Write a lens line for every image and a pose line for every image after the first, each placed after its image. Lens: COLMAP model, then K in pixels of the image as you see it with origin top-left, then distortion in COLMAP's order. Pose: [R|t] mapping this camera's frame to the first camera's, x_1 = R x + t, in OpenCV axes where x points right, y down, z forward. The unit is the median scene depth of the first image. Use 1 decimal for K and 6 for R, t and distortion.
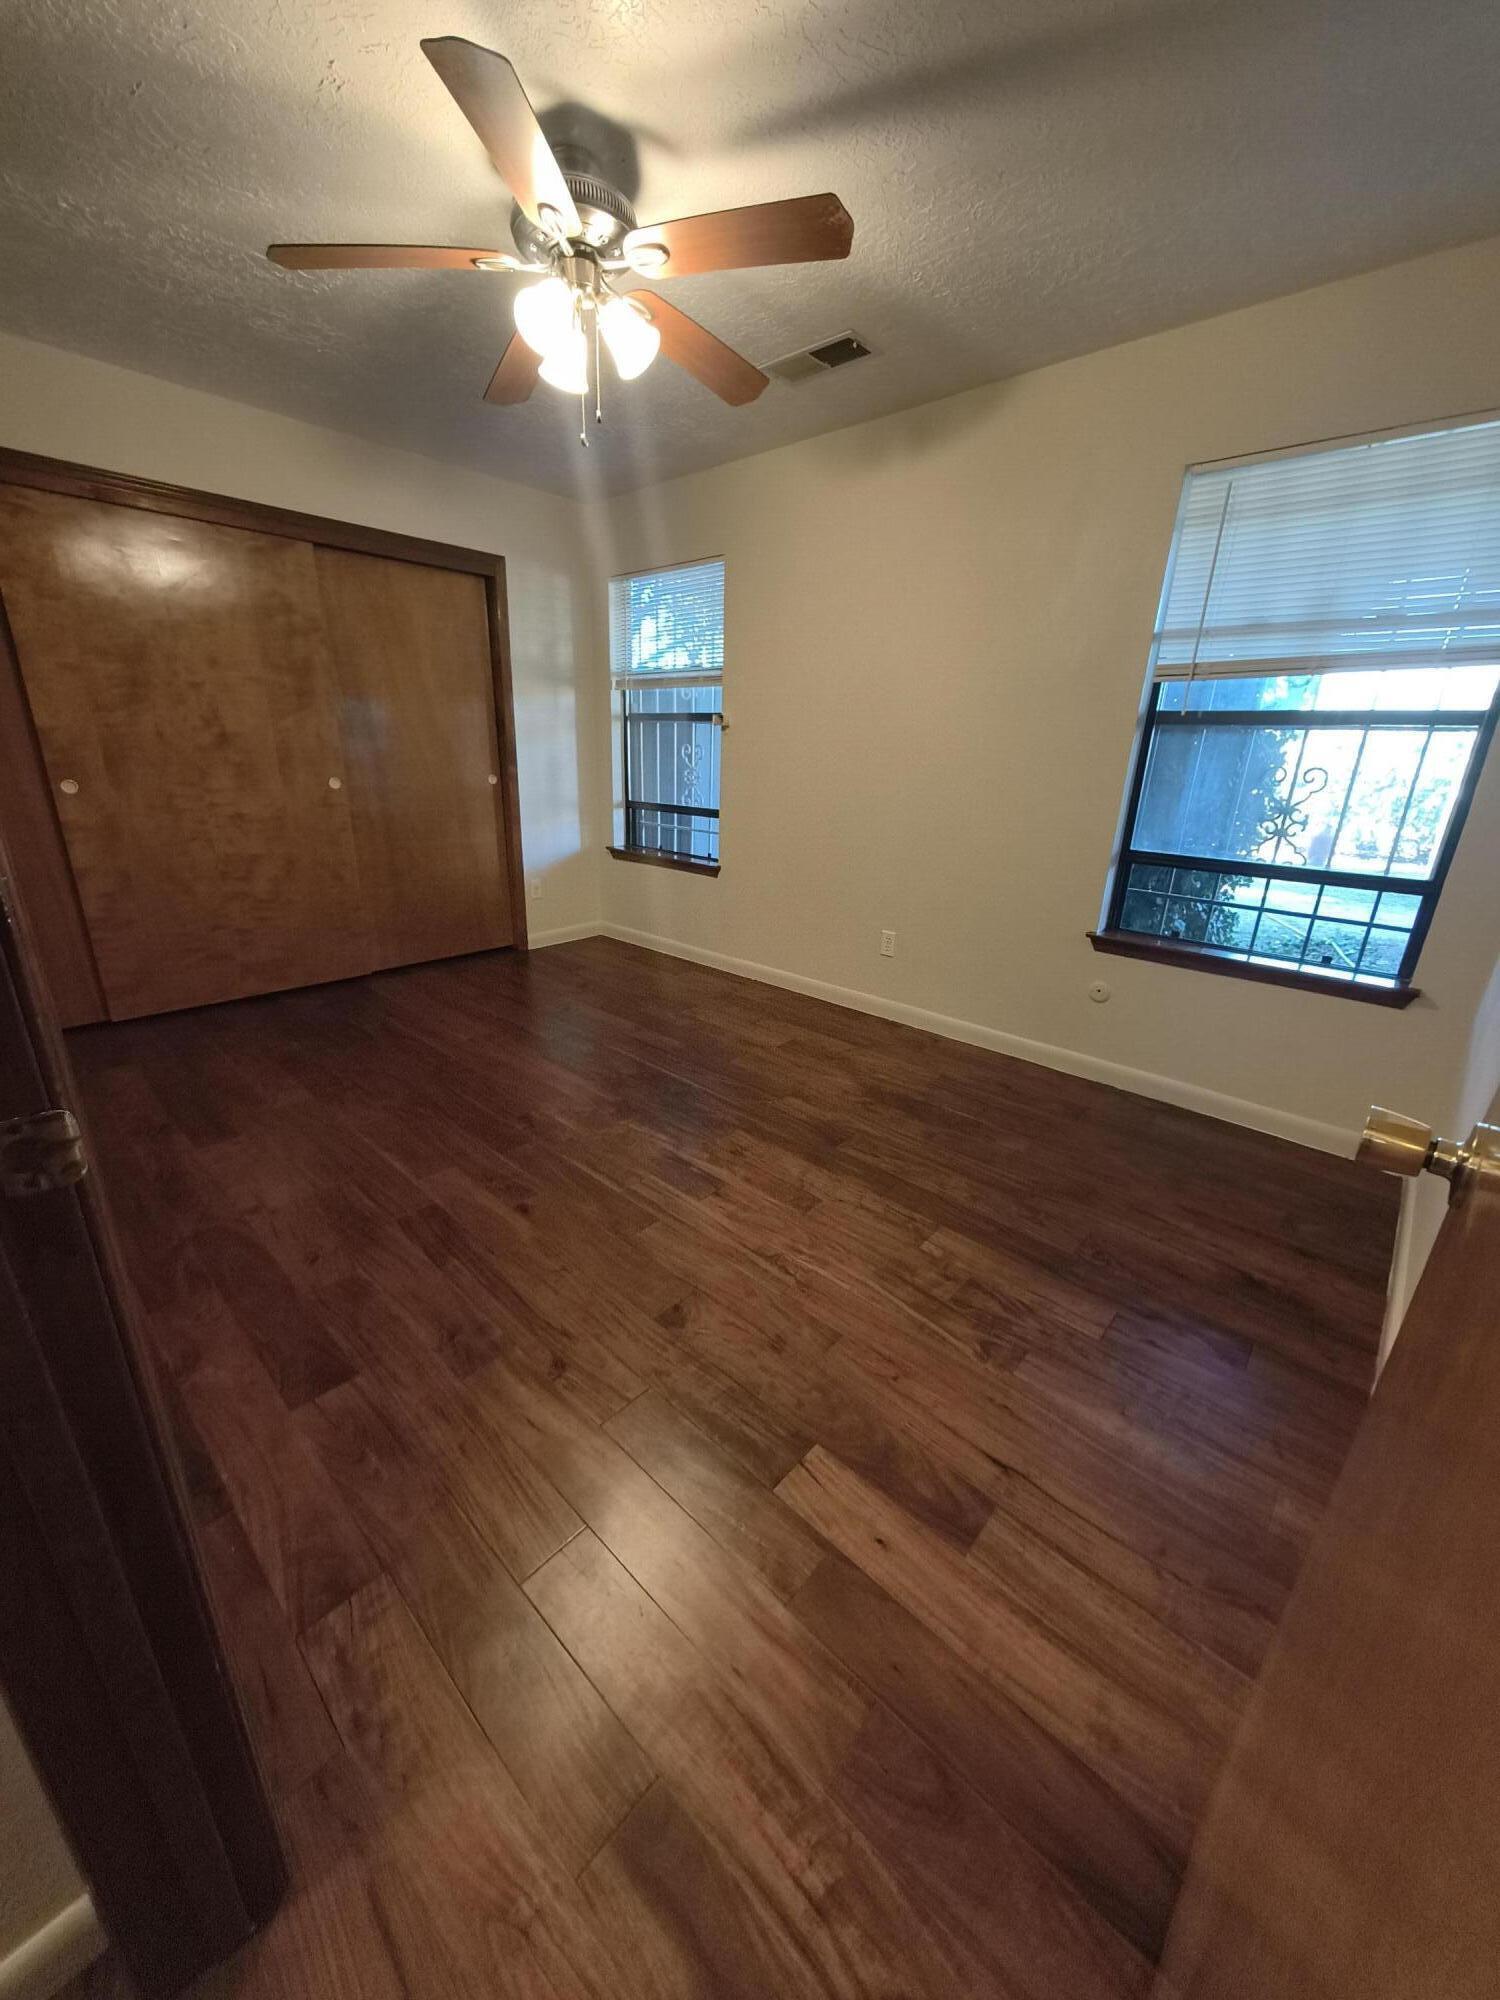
lens RADIAL K [[743.7, 0, 747.1], [0, 743.7, 1000.1], [0, 0, 1]] dist [-0.000065, -0.001002]
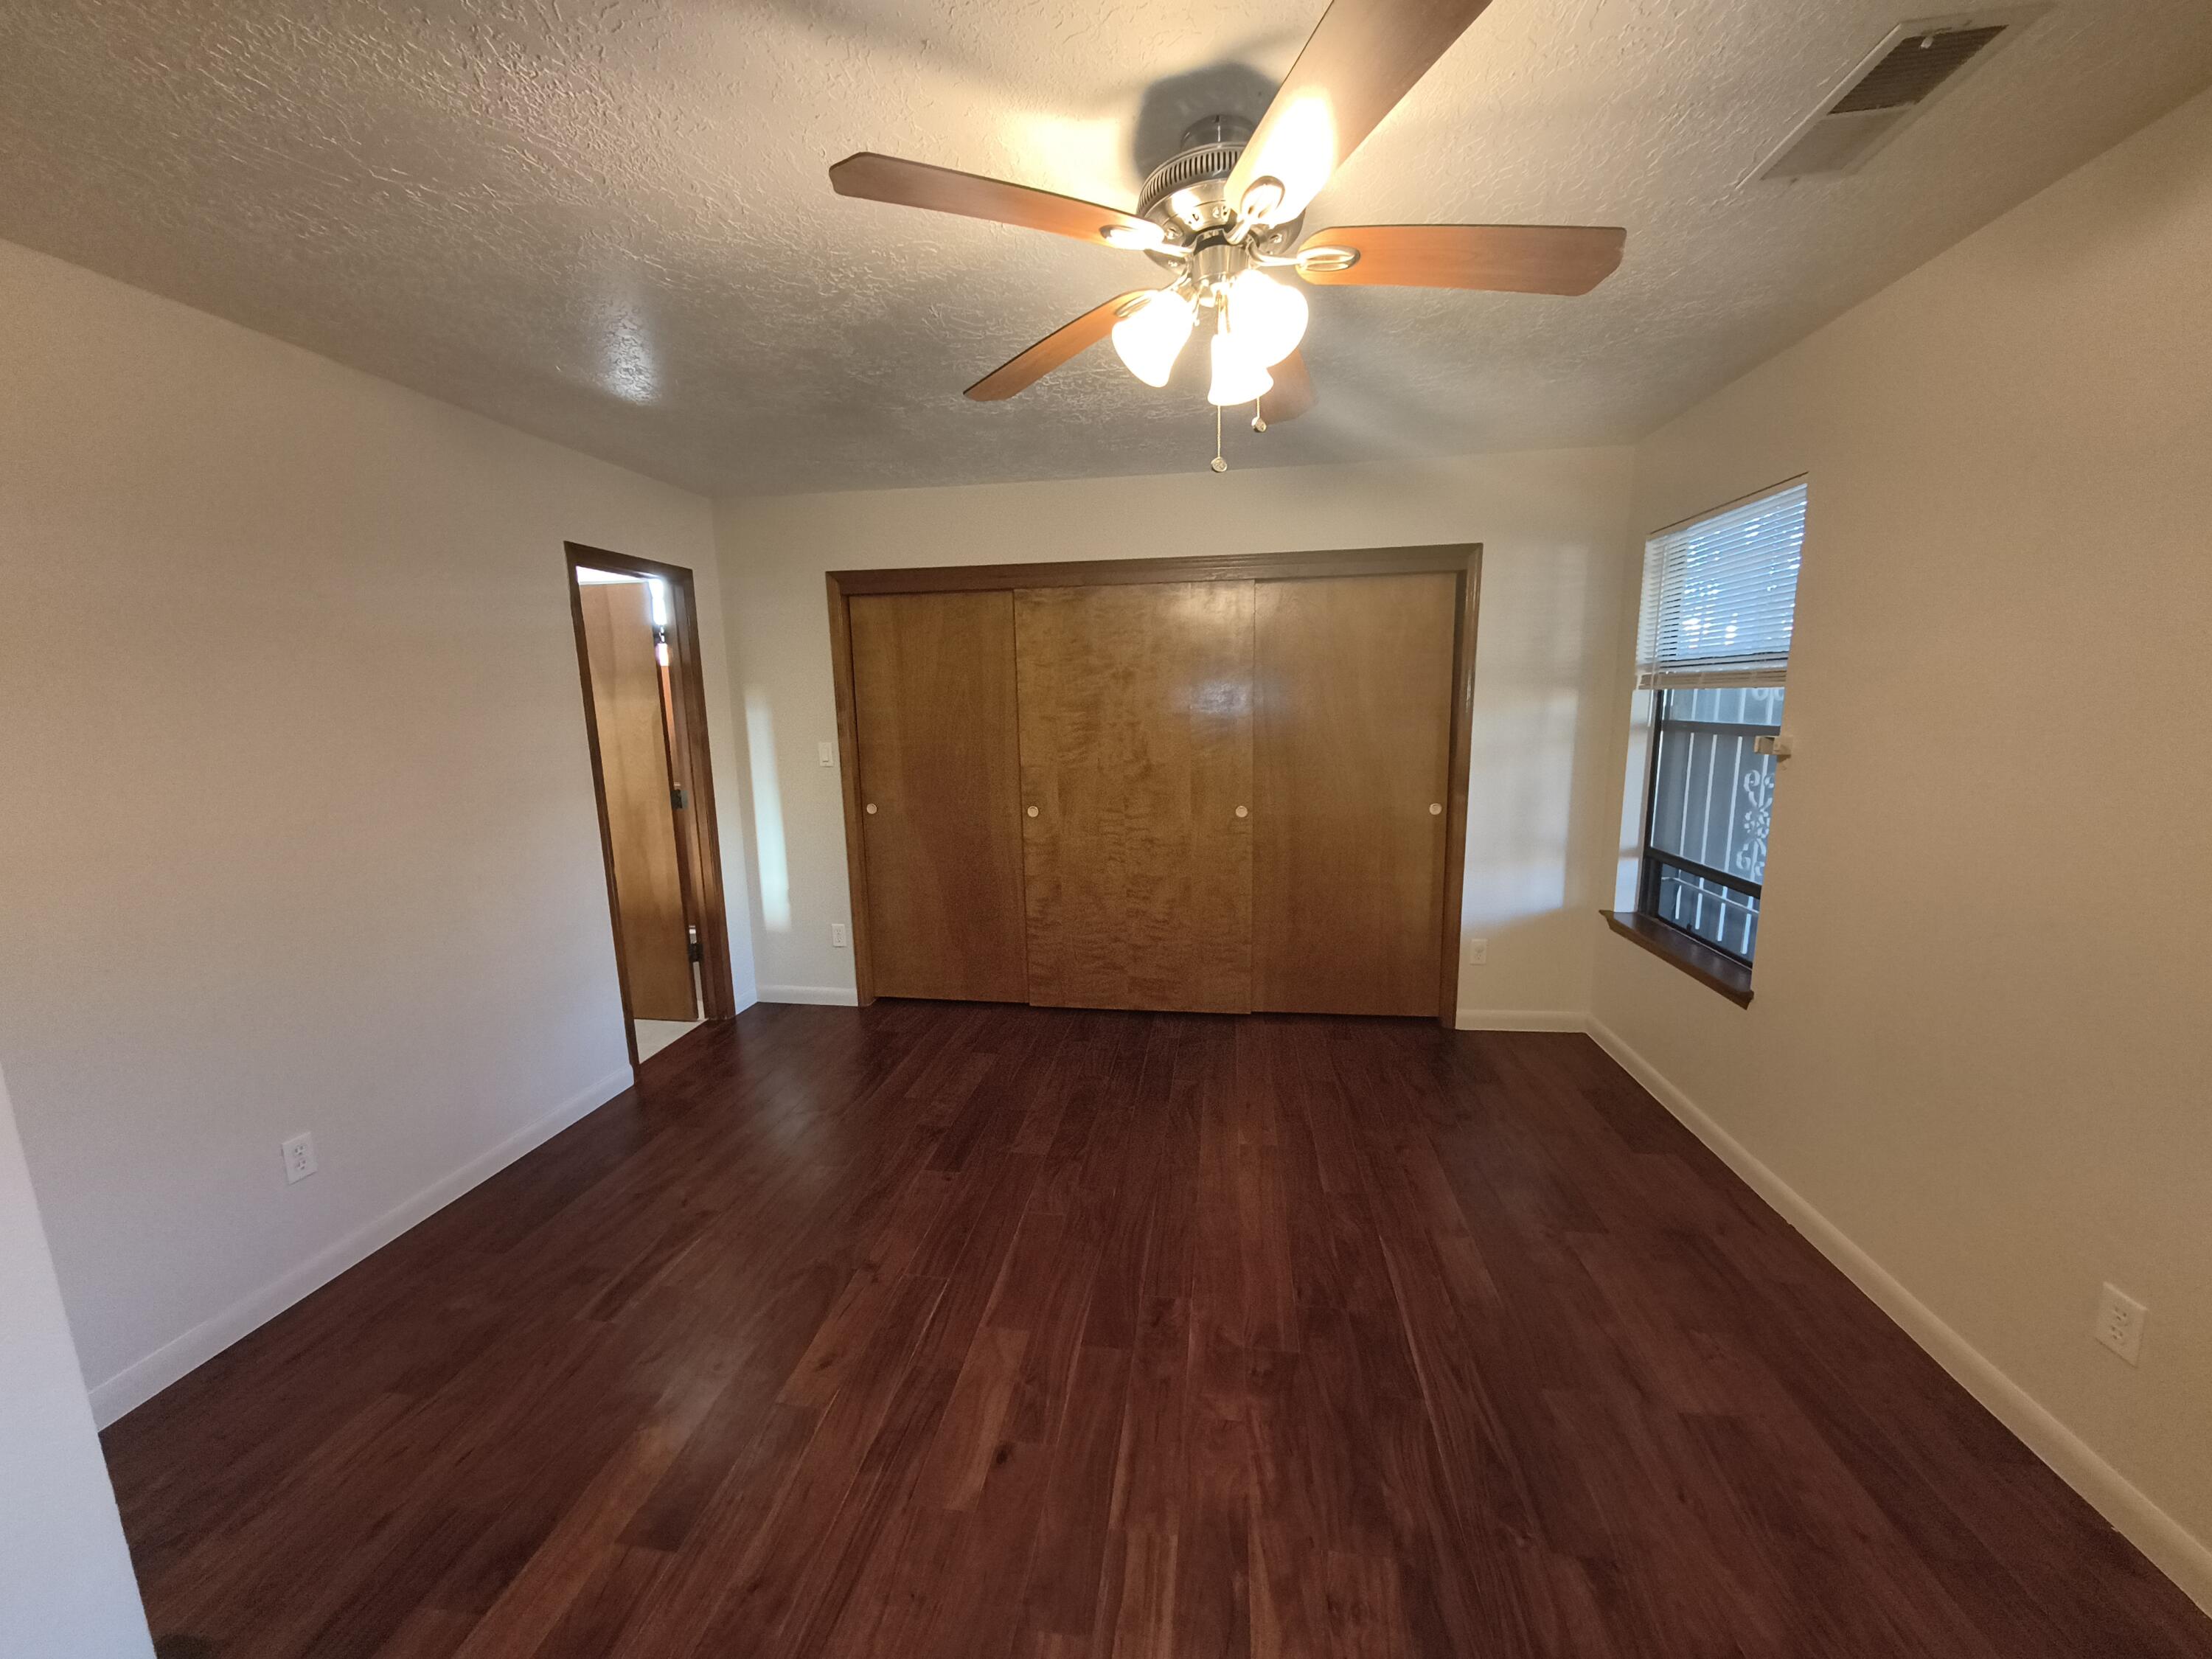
lens RADIAL K [[822.5, 0, 1105.3], [0, 822.5, 832.2], [0, 0, 1]] dist [-0.000065, -0.001002]
pose [[0.560678, 0.093077, -0.822786, 0.225978], [-0.234109, 0.970939, -0.049694, -0.184663], [0.794250, 0.220484, 0.566174, 0.292361]]
